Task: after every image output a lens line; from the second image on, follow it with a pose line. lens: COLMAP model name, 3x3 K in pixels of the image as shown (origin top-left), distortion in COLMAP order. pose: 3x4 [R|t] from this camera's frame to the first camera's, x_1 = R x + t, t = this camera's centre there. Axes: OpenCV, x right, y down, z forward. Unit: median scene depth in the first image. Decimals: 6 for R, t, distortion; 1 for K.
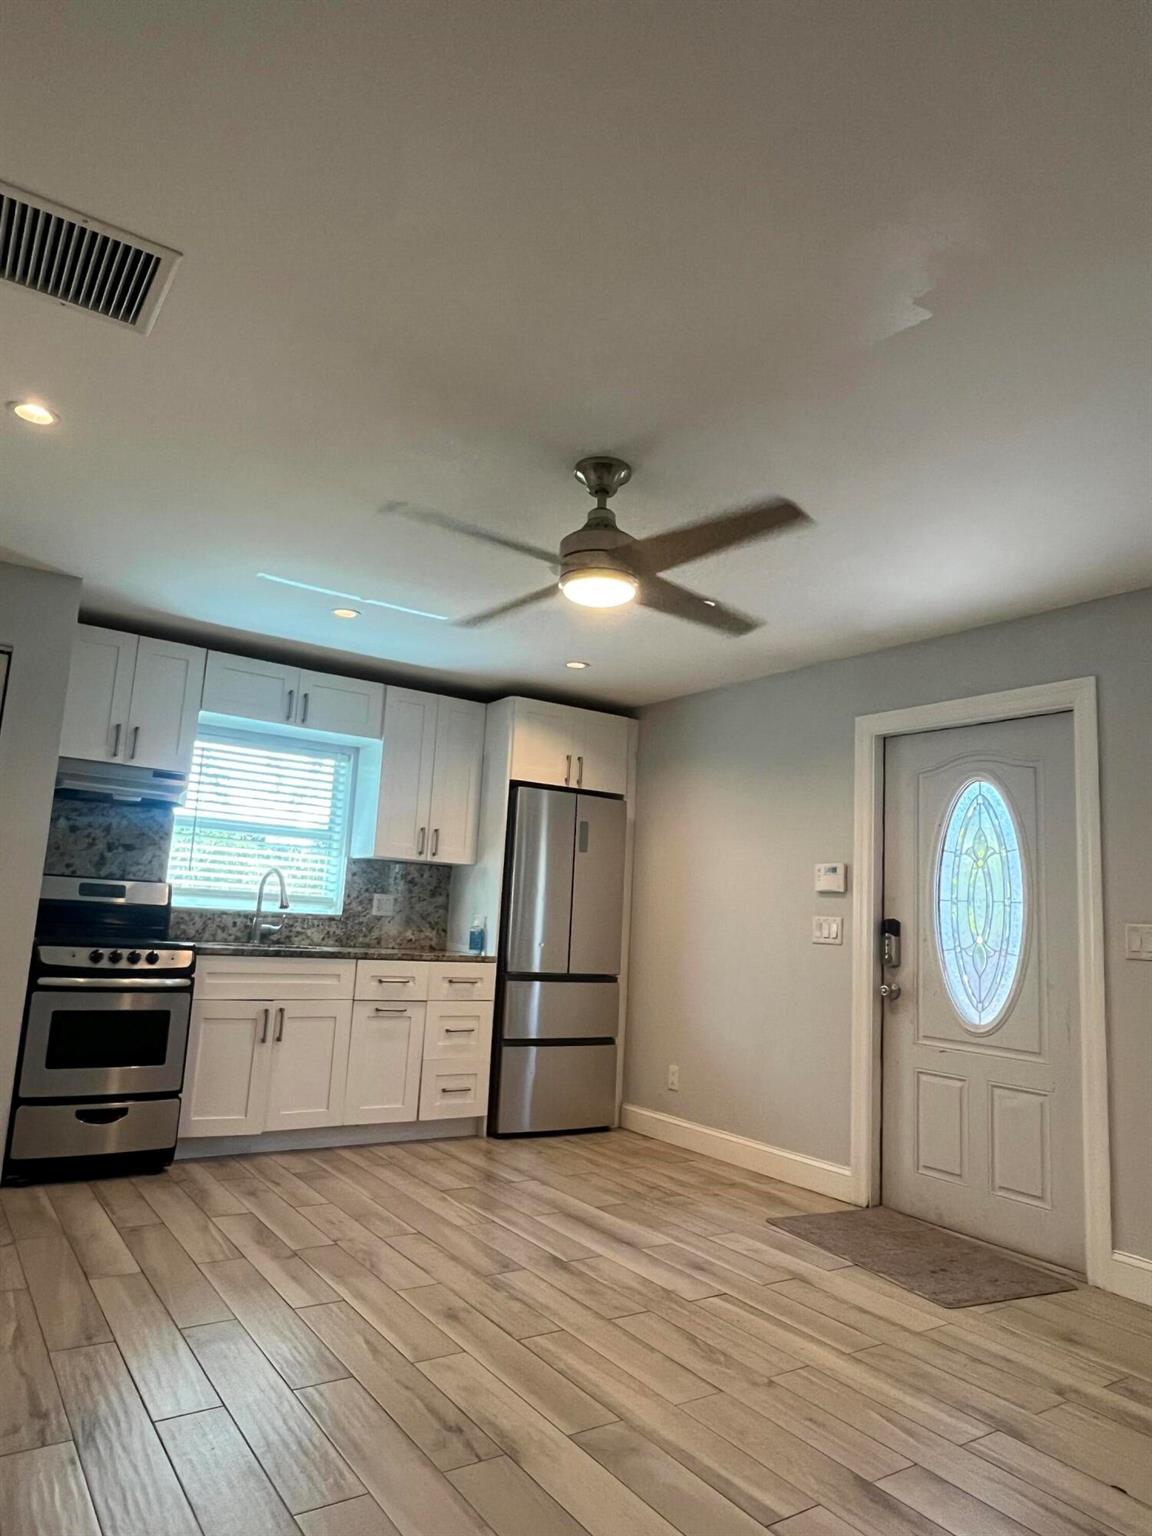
lens RADIAL K [[959.4, 0, 570.2], [0, 959.4, 774.6], [0, 0, 1]] dist [-0.001426, -0.005588]
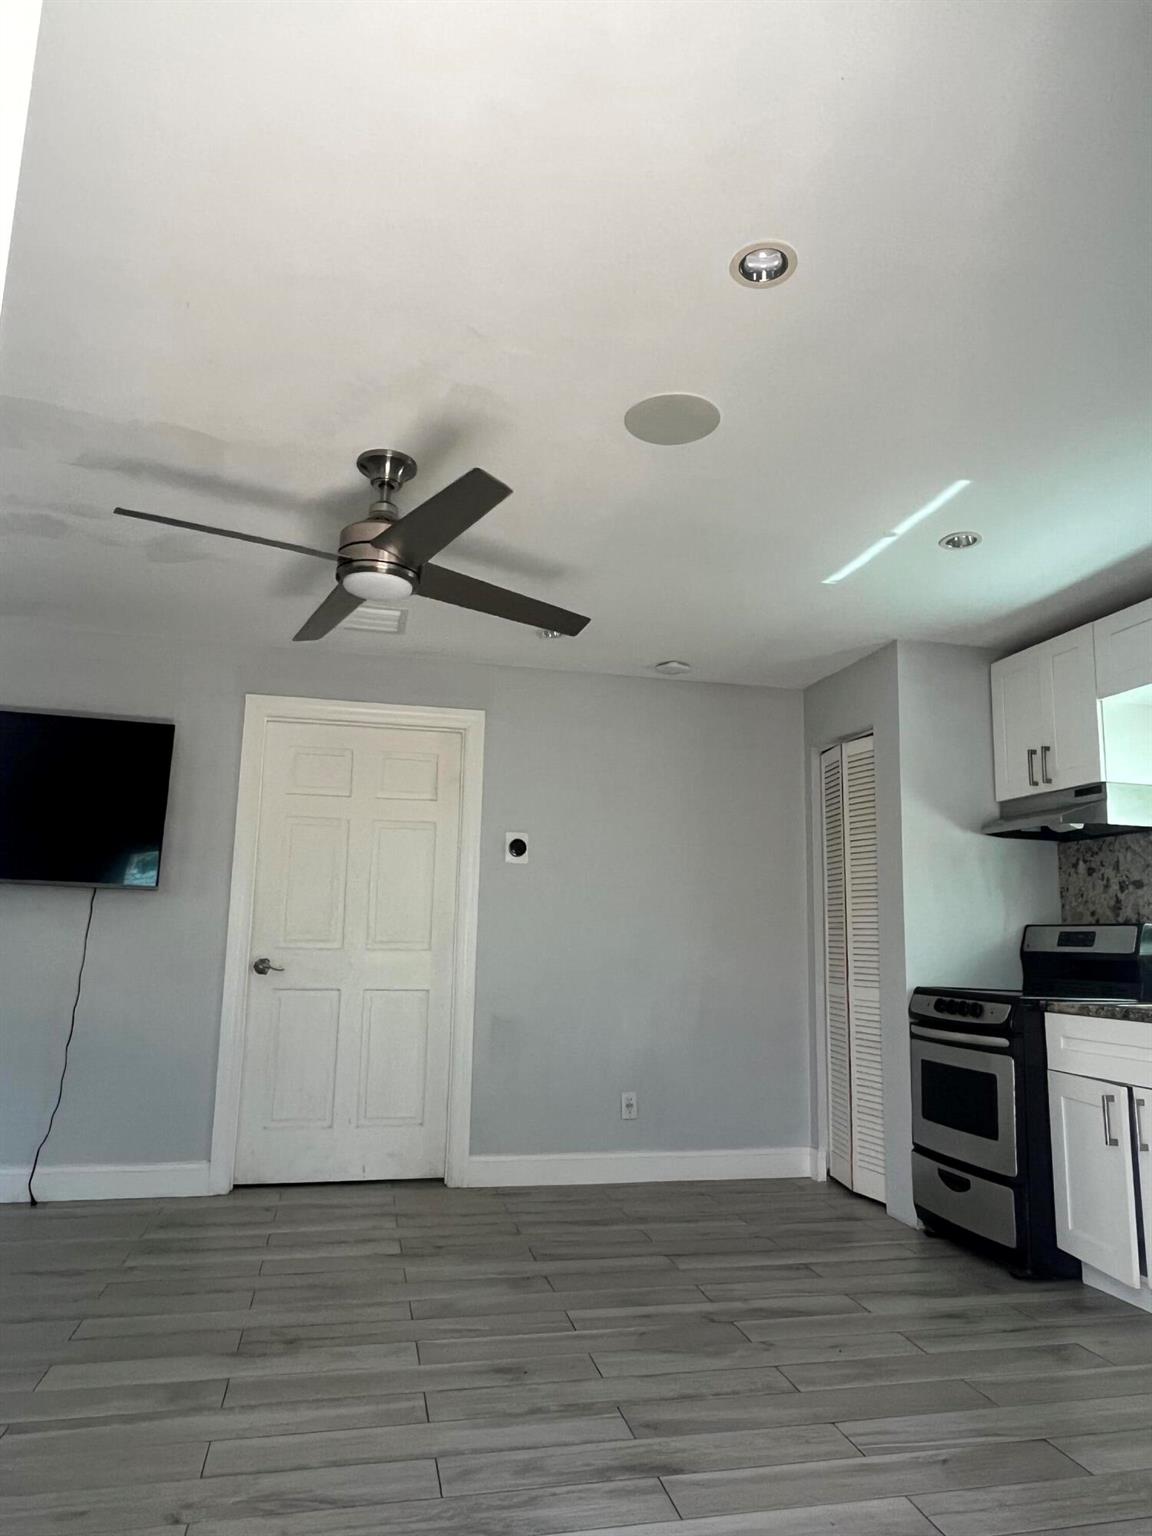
lens RADIAL K [[959.4, 0, 564.6], [0, 959.4, 761.5], [0, 0, 1]] dist [-0.001426, -0.005588]
pose [[-0.365888, -0.235363, -0.900405, 0.725346], [0.096806, 0.952619, -0.288350, 0.255458], [0.925610, -0.192669, -0.325767, 1.311373]]
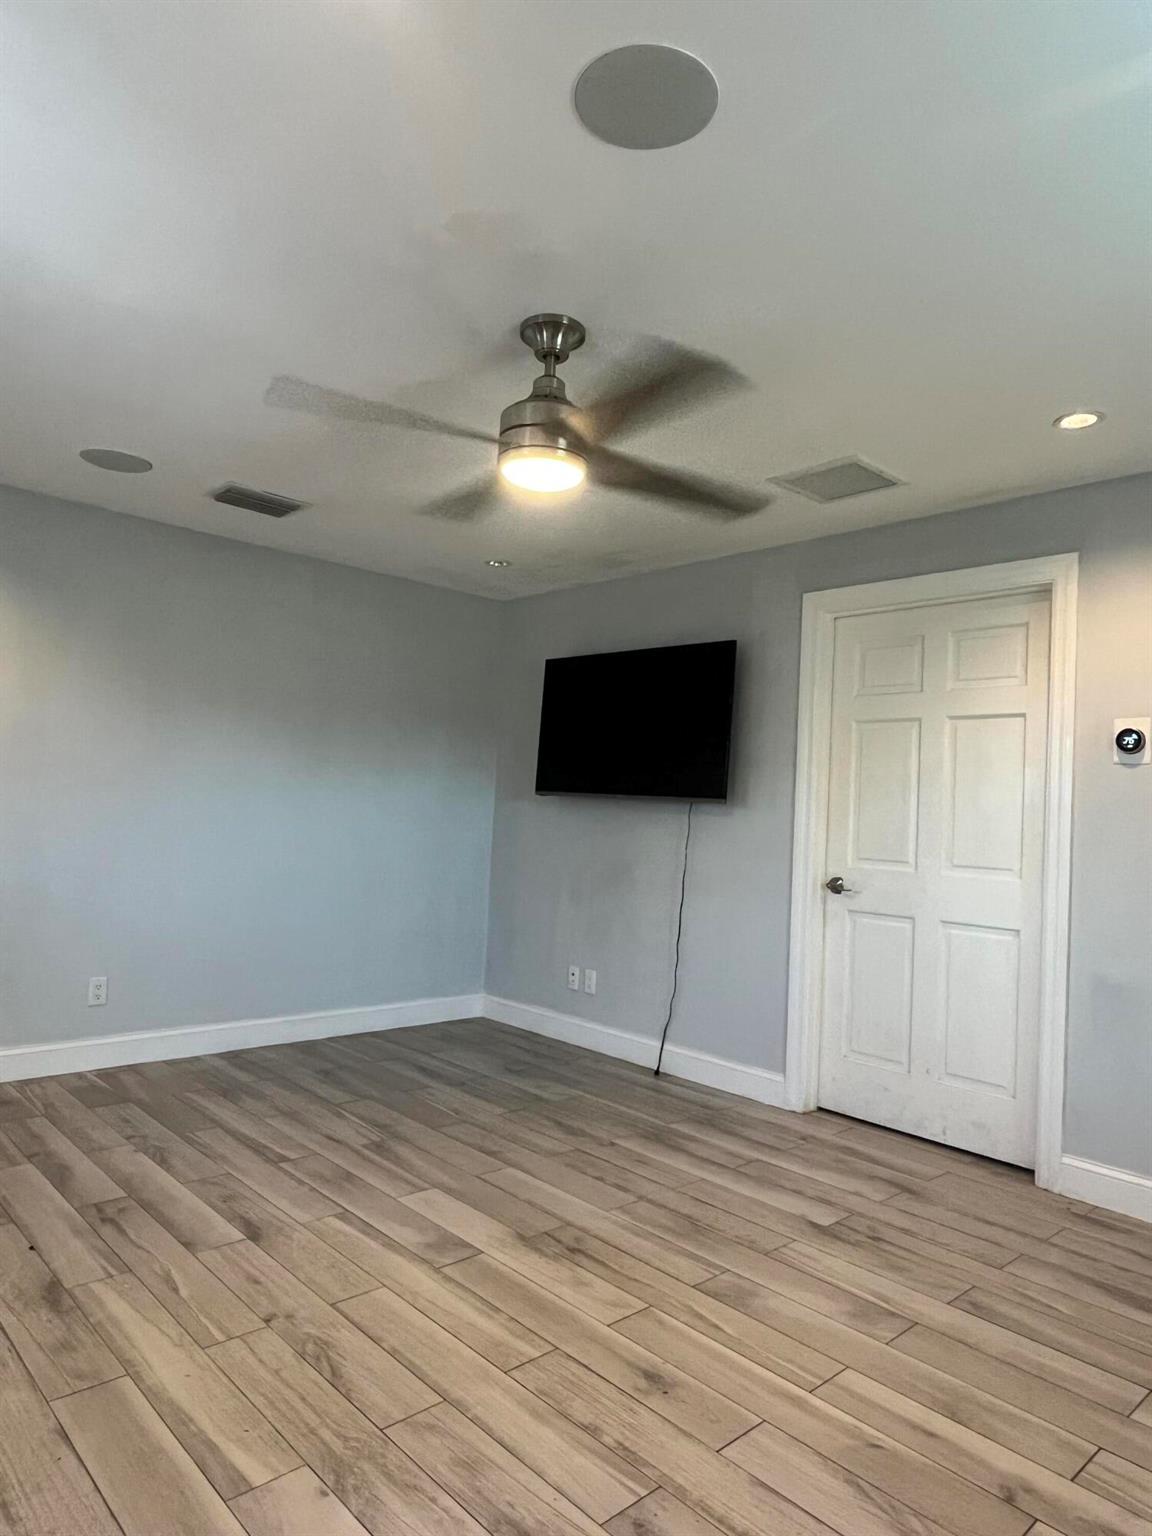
lens RADIAL K [[959.4, 0, 571.7], [0, 959.4, 759.4], [0, 0, 1]] dist [-0.001426, -0.005588]
pose [[-0.983486, -0.110702, -0.143181, 0.092967], [-0.079536, 0.974994, -0.207509, 0.225186], [0.162572, -0.192694, -0.967698, 1.635206]]
